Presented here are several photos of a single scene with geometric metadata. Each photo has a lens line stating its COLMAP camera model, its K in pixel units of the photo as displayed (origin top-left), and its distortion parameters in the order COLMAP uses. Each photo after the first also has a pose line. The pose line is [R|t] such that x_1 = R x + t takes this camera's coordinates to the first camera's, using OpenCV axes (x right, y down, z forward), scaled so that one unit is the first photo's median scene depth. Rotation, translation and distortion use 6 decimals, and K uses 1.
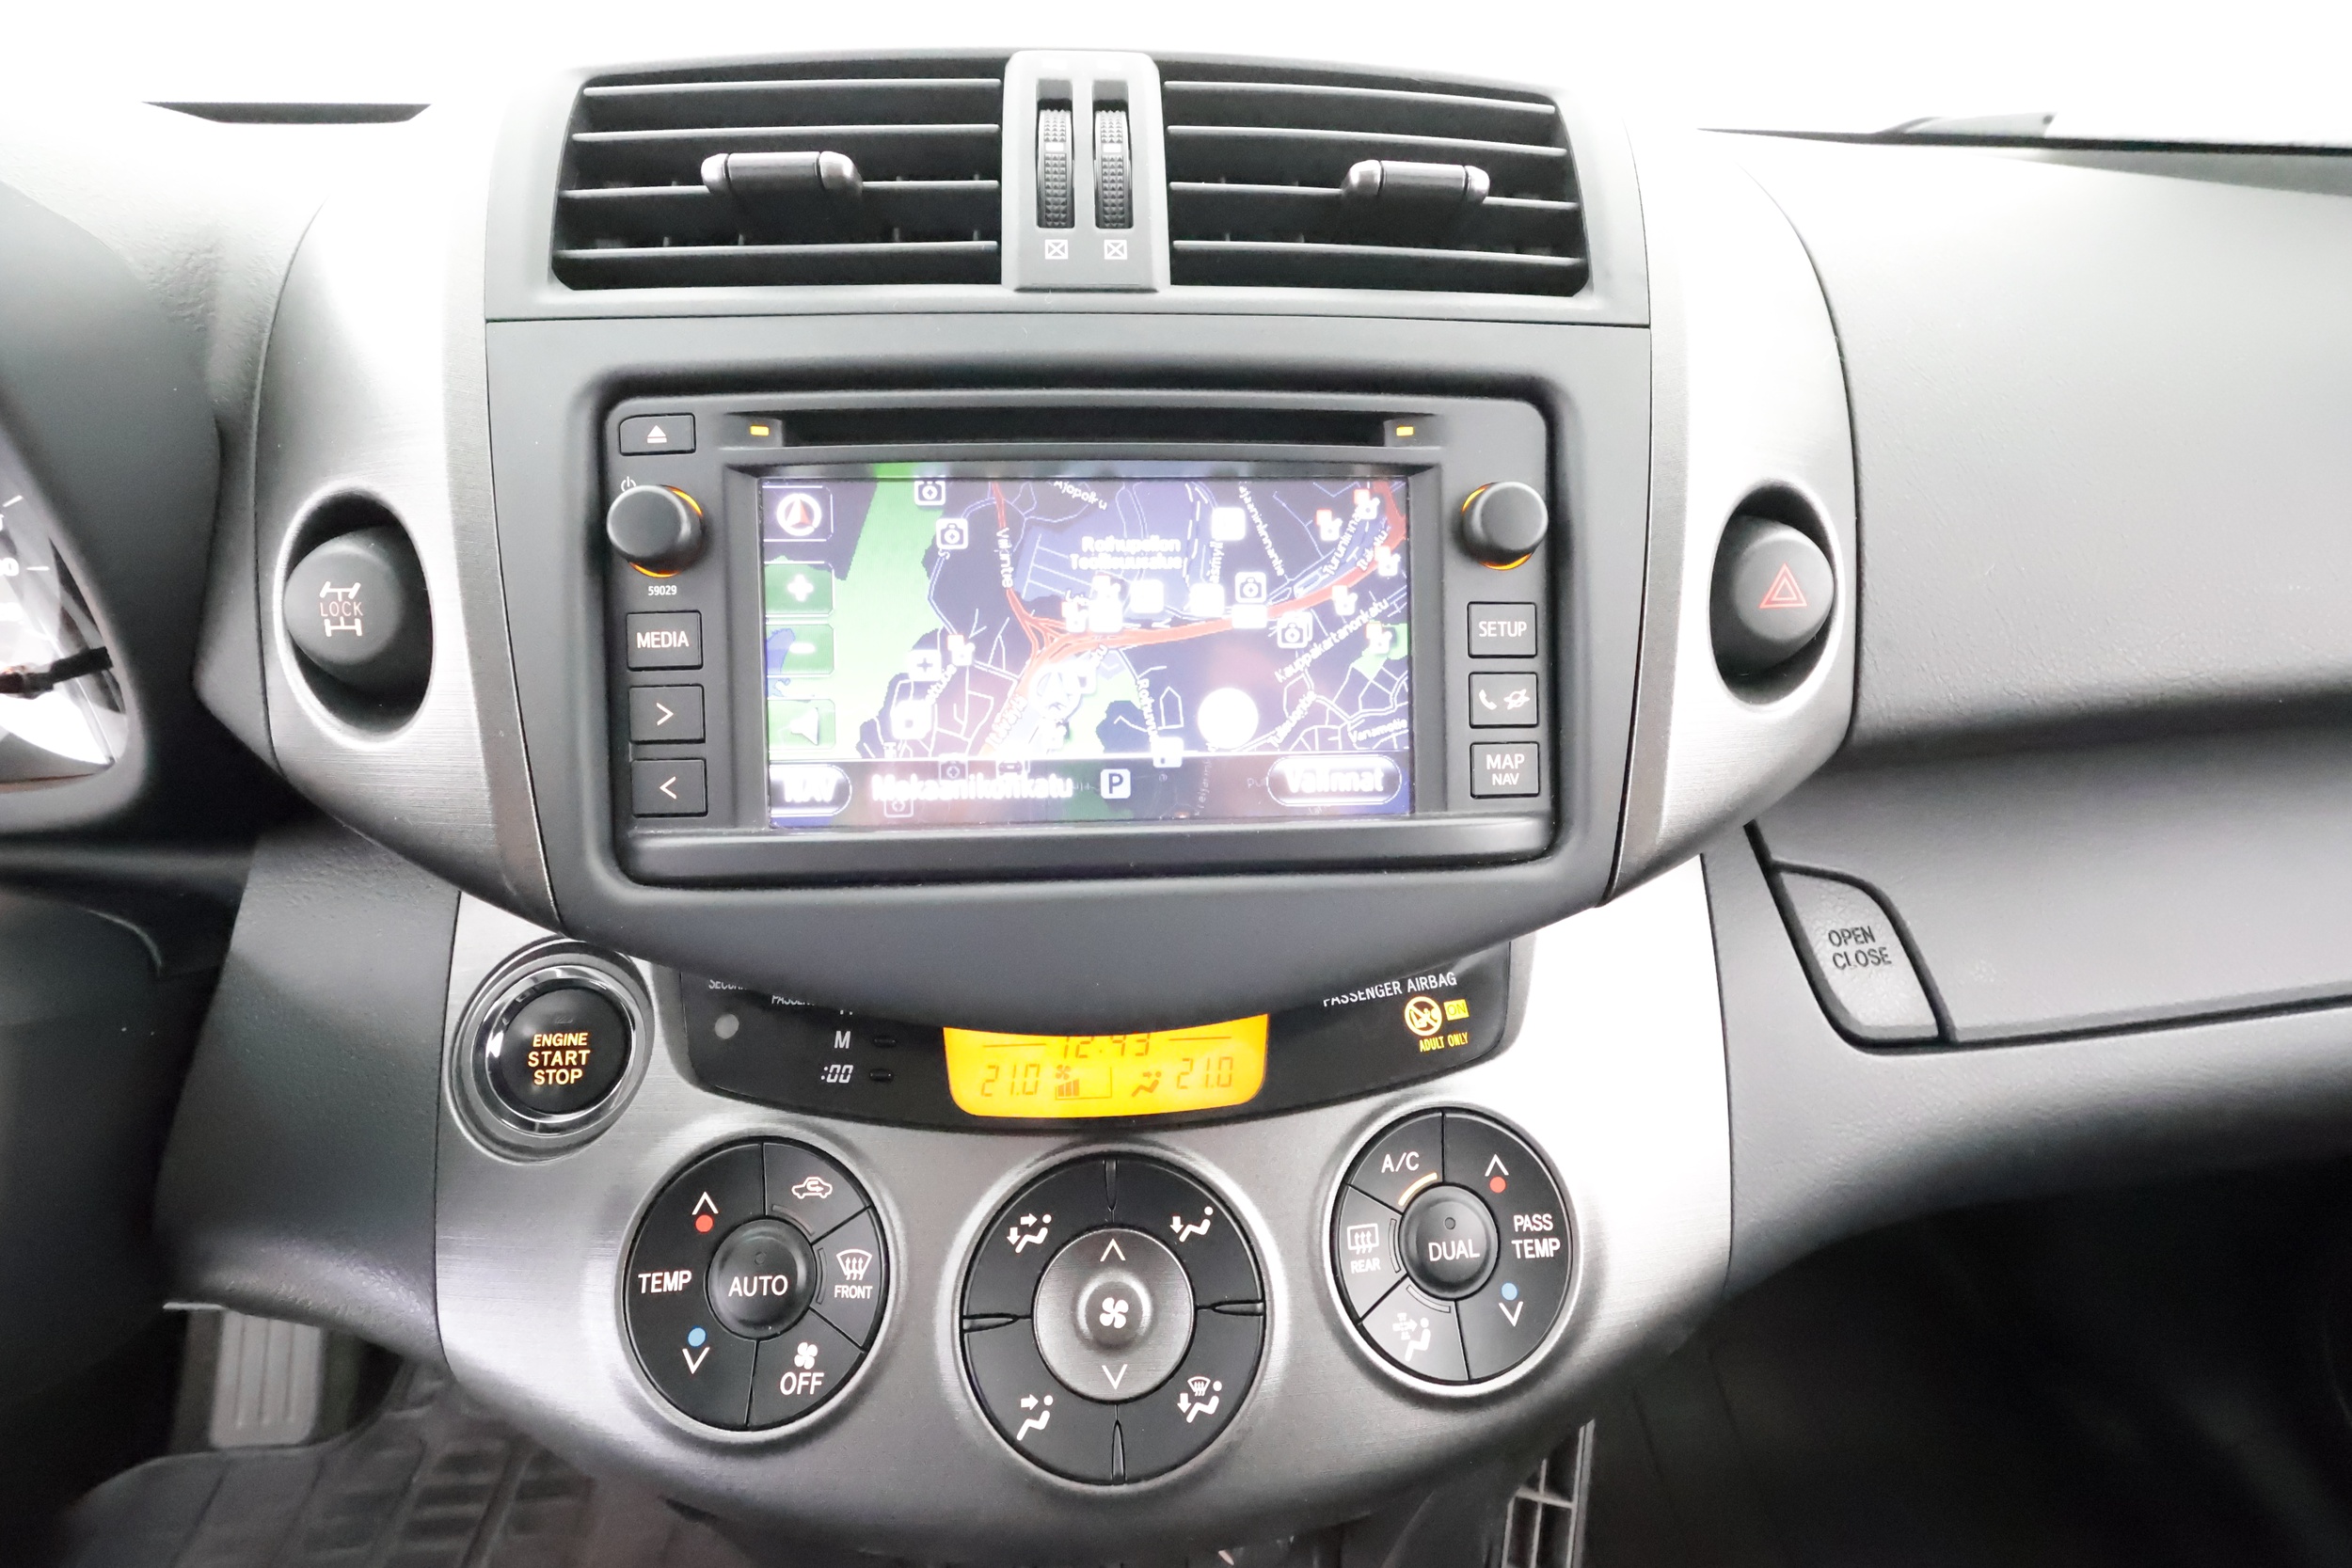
lens RADIAL K [[1065.4, 0, 1181.1], [0, 1065.4, 779.2], [0, 0, 1]] dist [-0.001885, -0.000120]
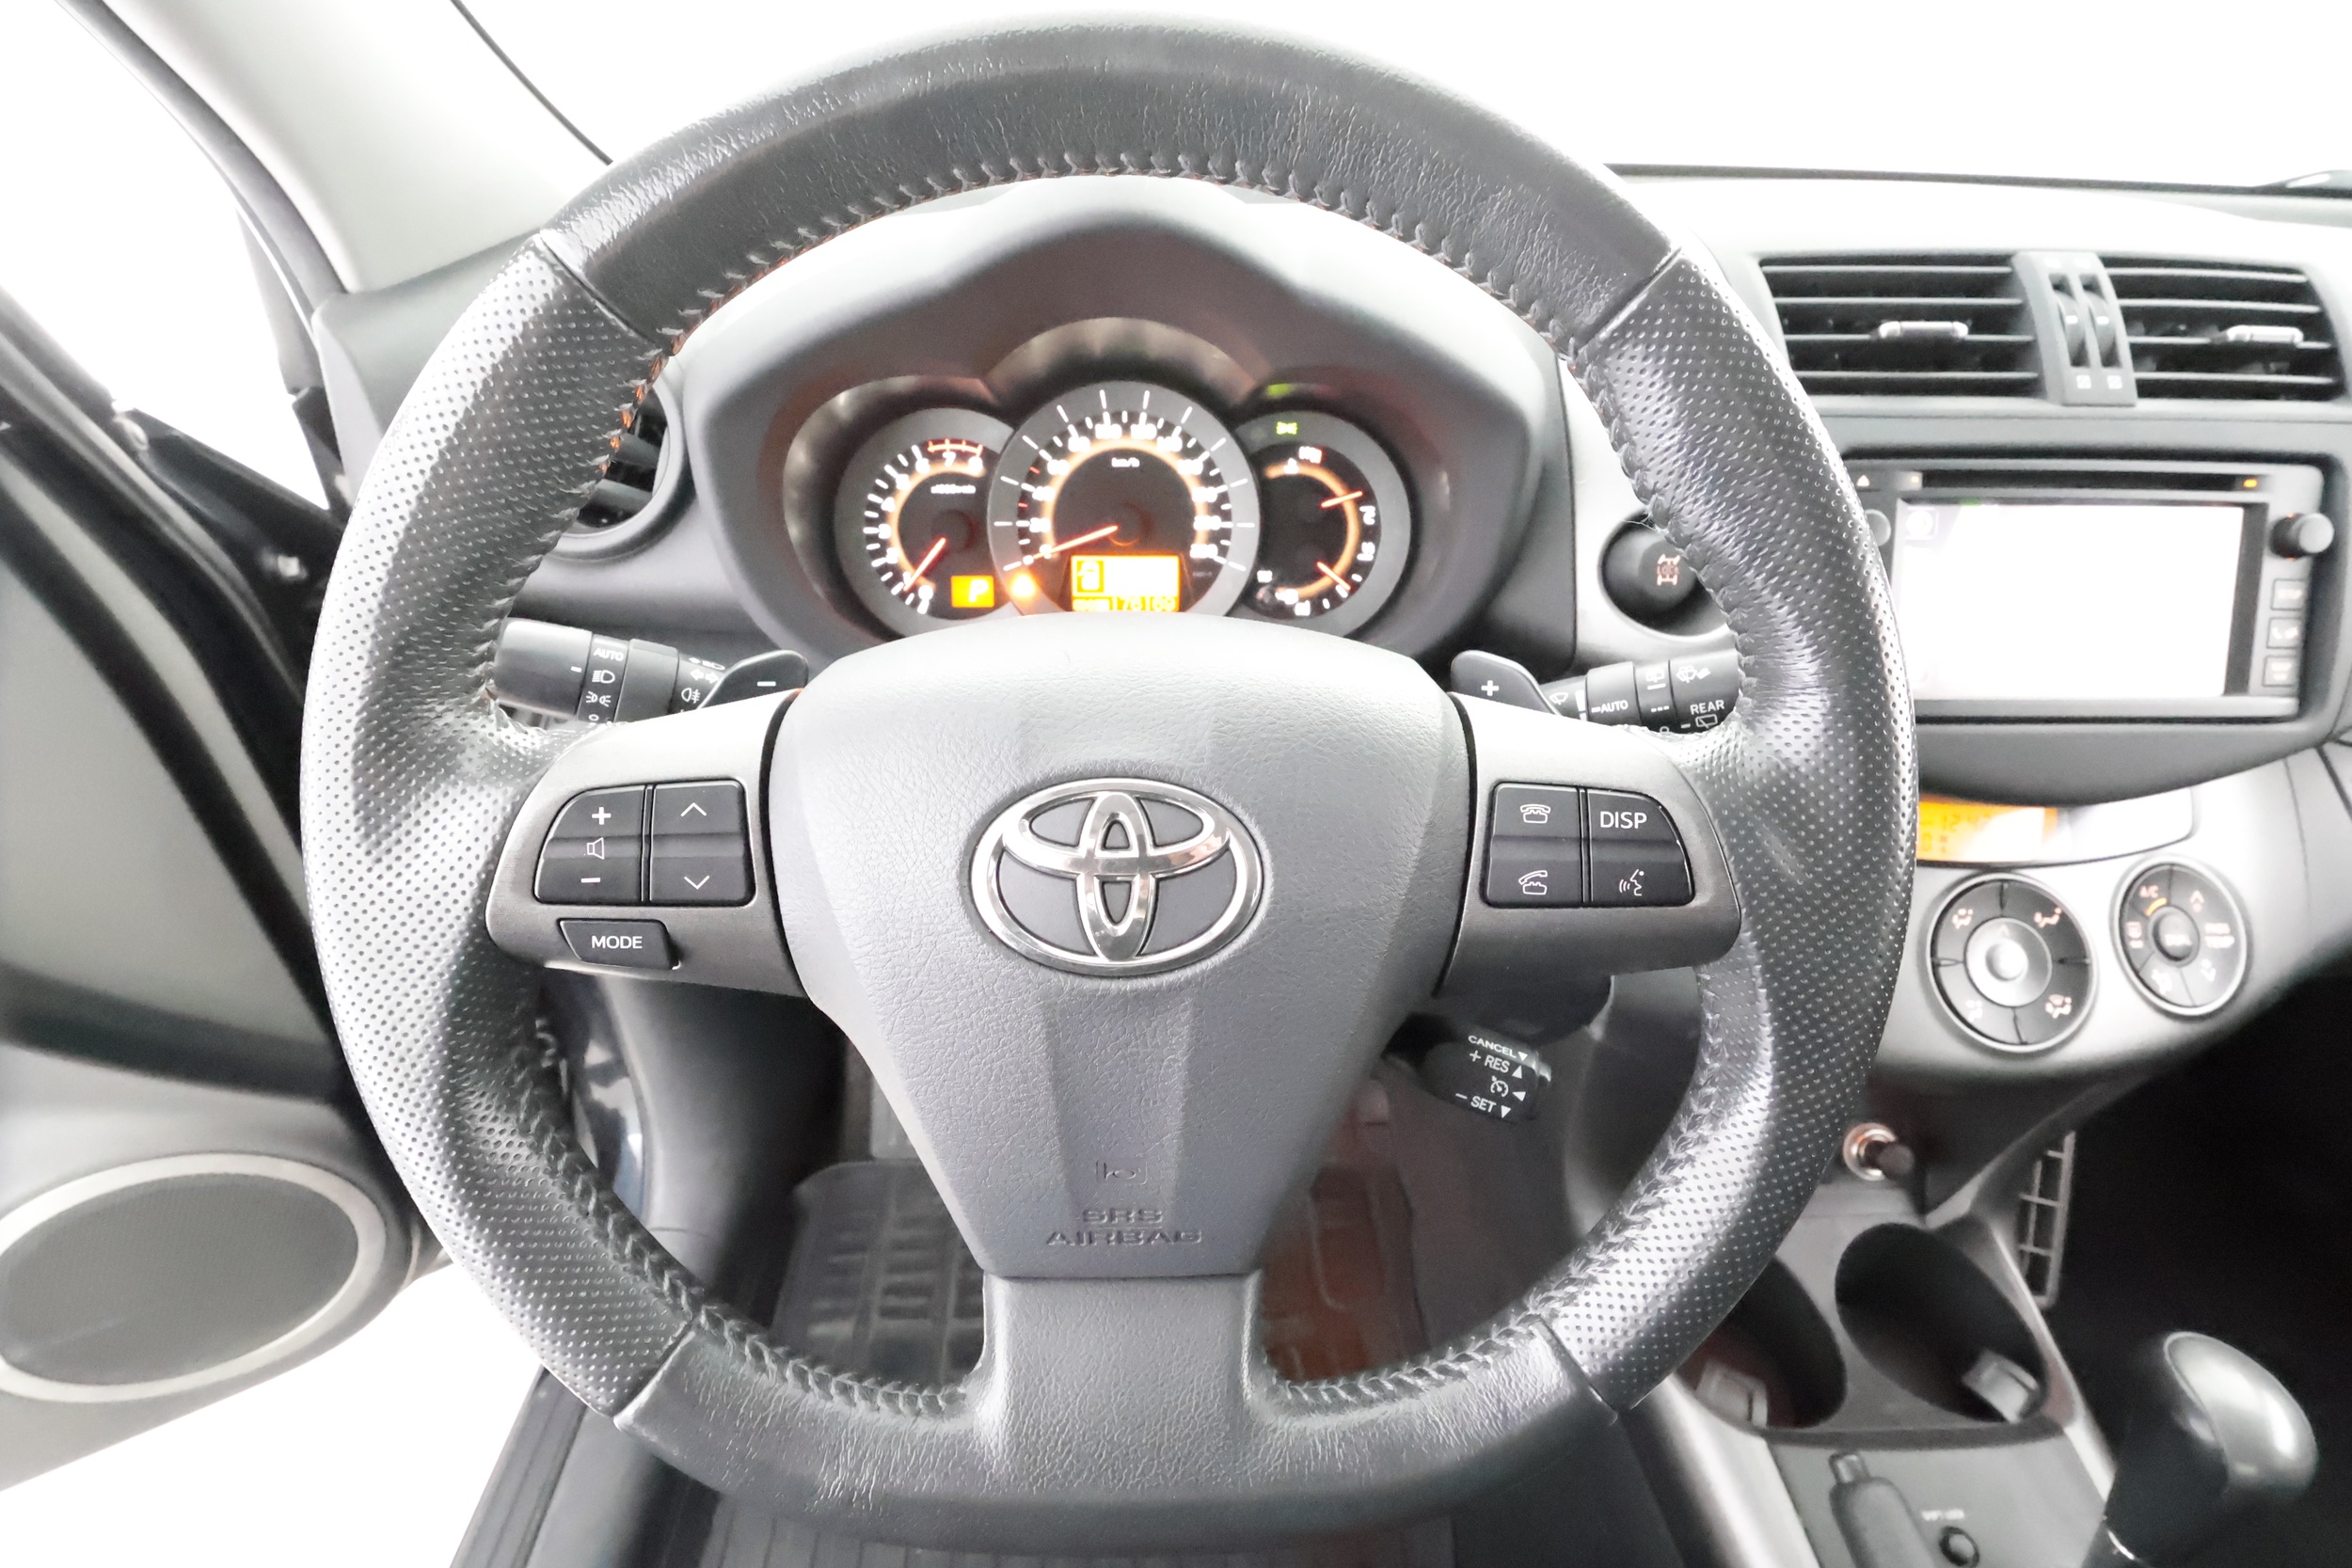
lens RADIAL K [[1065.4, 0, 1164.2], [0, 1065.4, 785.5], [0, 0, 1]] dist [-0.001885, -0.000120]
pose [[0.999367, 0.025732, -0.024572, -1.540710], [-0.023298, 0.995237, 0.094655, 0.057303], [0.026891, -0.094022, 0.995207, -0.878376]]
